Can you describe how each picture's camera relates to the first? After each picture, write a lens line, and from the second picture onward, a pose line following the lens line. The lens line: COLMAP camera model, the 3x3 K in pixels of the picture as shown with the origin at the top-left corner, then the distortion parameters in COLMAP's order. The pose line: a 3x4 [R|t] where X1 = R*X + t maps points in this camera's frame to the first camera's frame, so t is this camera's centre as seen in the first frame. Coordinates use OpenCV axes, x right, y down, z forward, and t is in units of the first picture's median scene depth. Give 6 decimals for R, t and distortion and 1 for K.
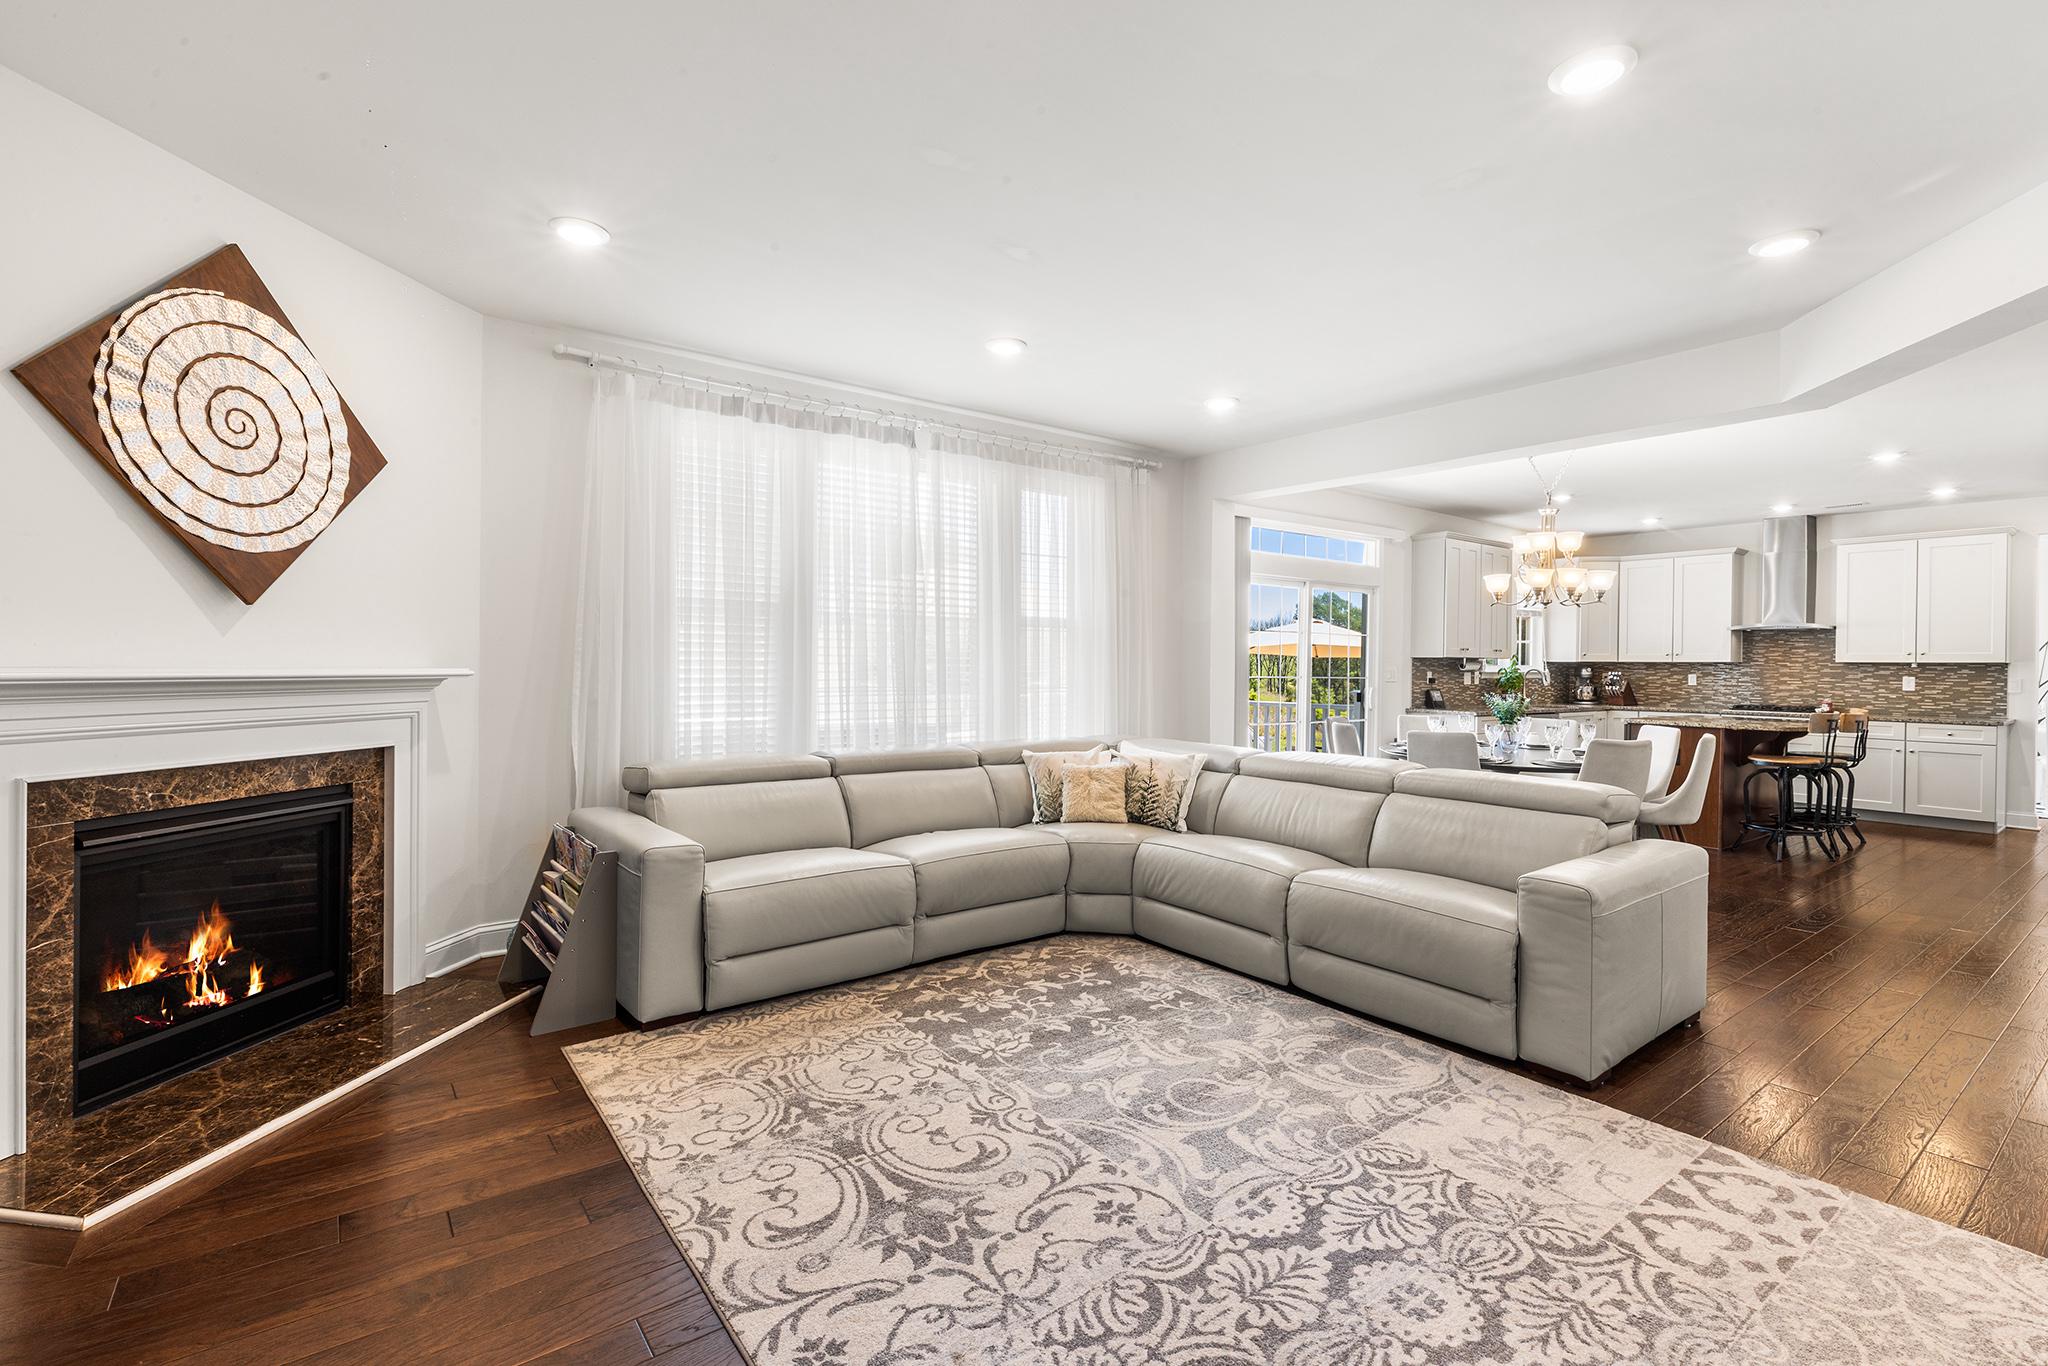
lens RADIAL K [[931.4, 0, 1018.8], [0, 931.4, 674.9], [0, 0, 1]] dist [0.004145, -0.001592]
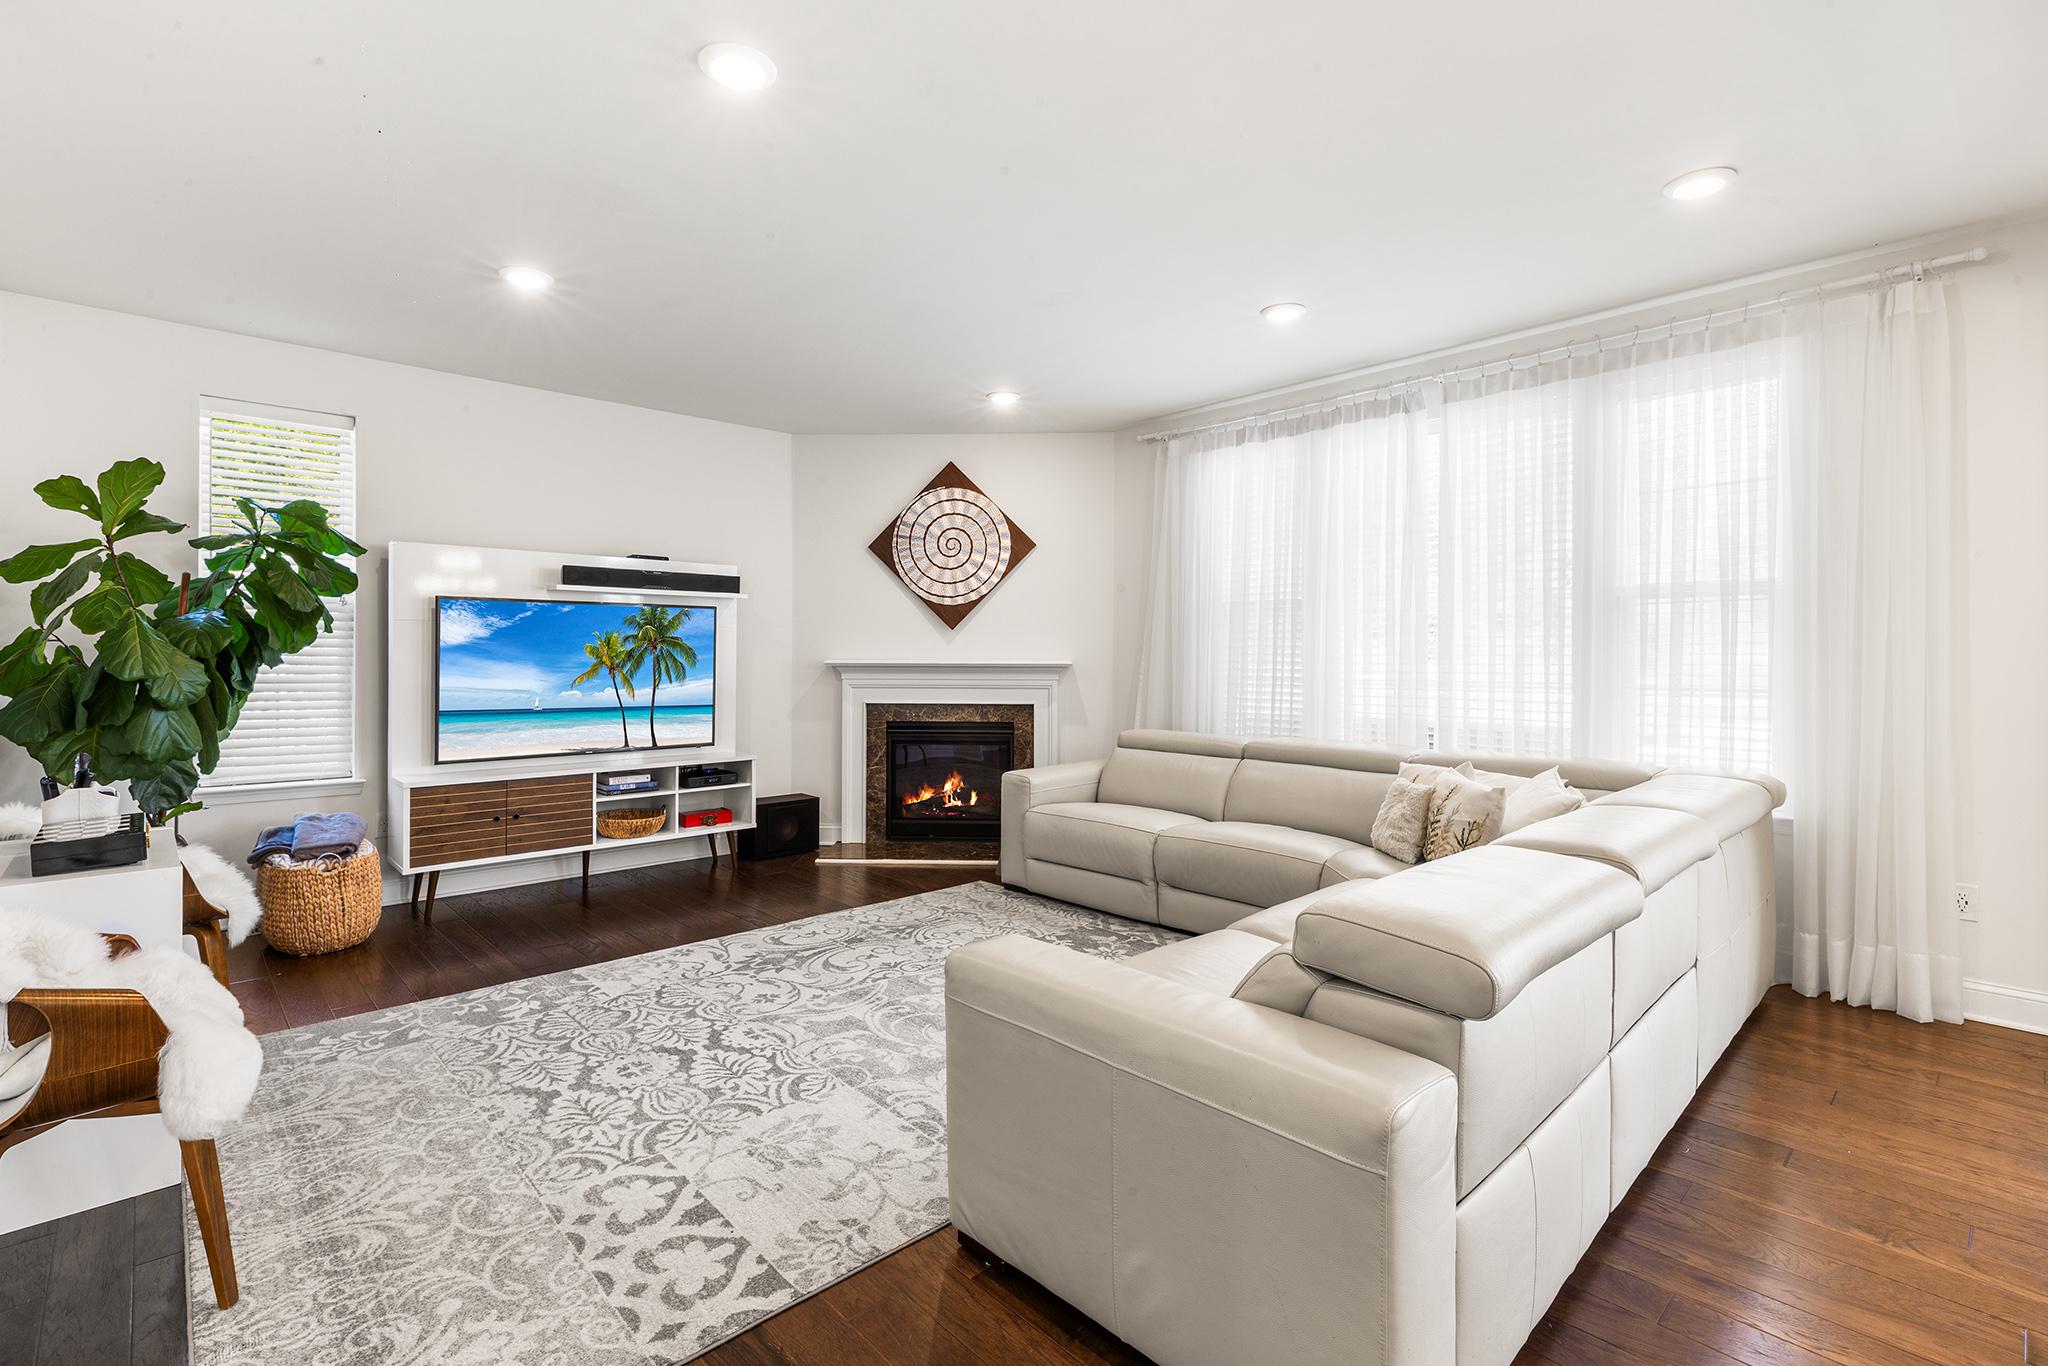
lens RADIAL K [[931.4, 0, 1019.0], [0, 931.4, 672.4], [0, 0, 1]] dist [0.004145, -0.001592]
pose [[0.099568, 0.010468, -0.994976, 1.505560], [-0.009808, 0.999906, 0.009538, -0.001584], [0.994982, 0.008809, 0.099661, 1.102554]]
